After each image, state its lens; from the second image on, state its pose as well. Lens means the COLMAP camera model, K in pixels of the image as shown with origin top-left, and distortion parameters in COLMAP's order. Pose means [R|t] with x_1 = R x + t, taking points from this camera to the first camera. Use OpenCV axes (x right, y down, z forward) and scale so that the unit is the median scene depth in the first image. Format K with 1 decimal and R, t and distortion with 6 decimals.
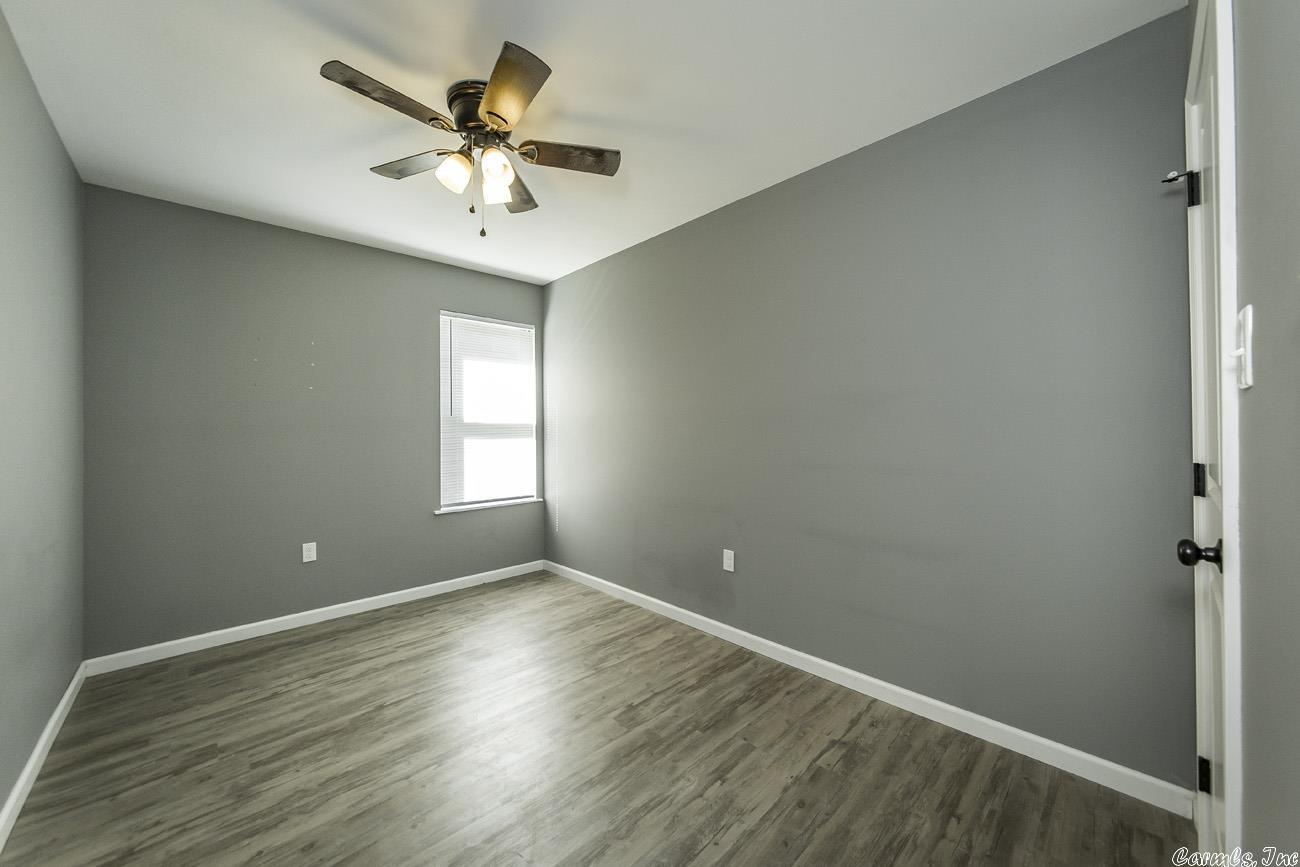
lens RADIAL K [[467.3, 0, 646.5], [0, 467.3, 426.7], [0, 0, 1]] dist [-0.003917, 0.000738]
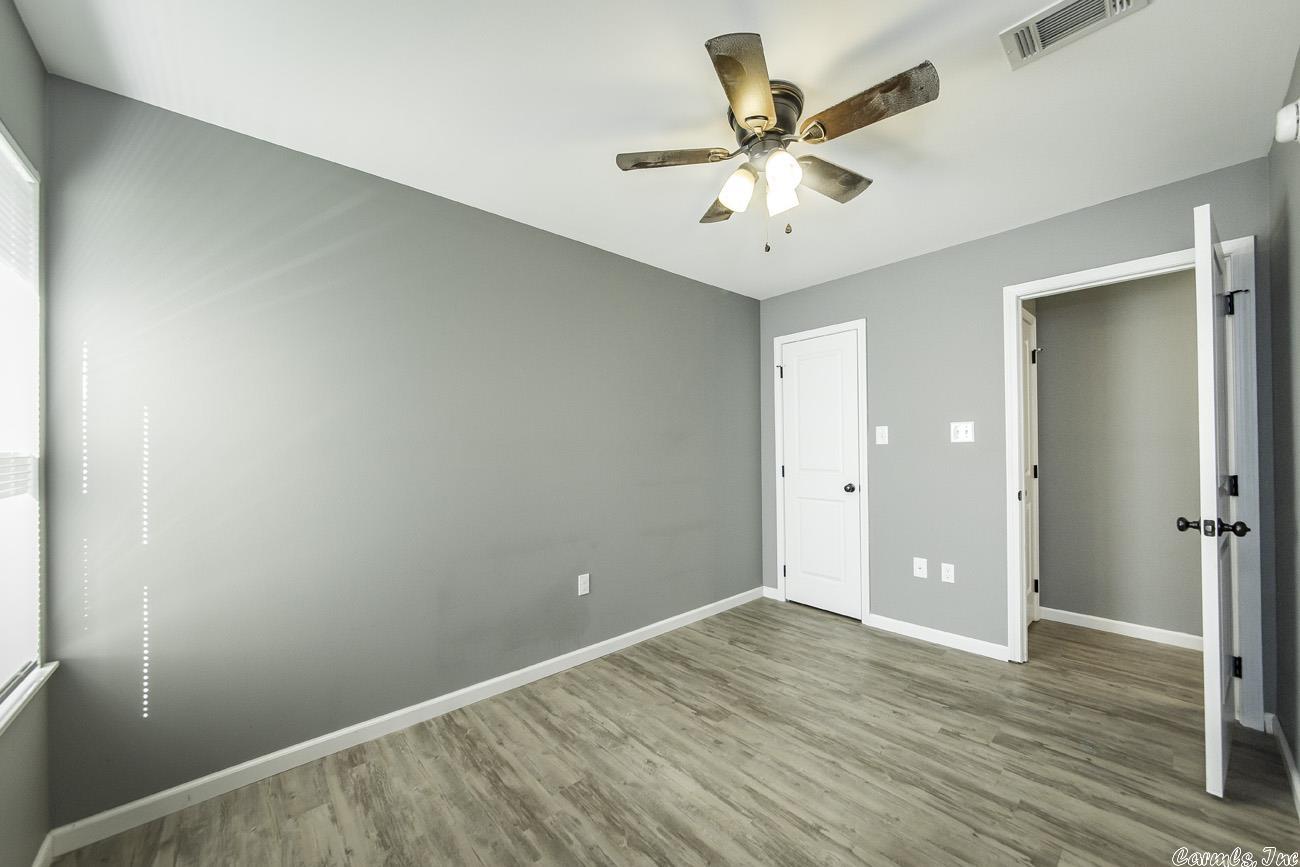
lens RADIAL K [[467.3, 0, 653.0], [0, 467.3, 444.3], [0, 0, 1]] dist [-0.003917, 0.000738]
pose [[0.047675, 0.015217, 0.998747, -1.021230], [0.005564, 0.999864, -0.015500, -0.009880], [-0.998847, 0.006296, 0.047584, 0.945127]]
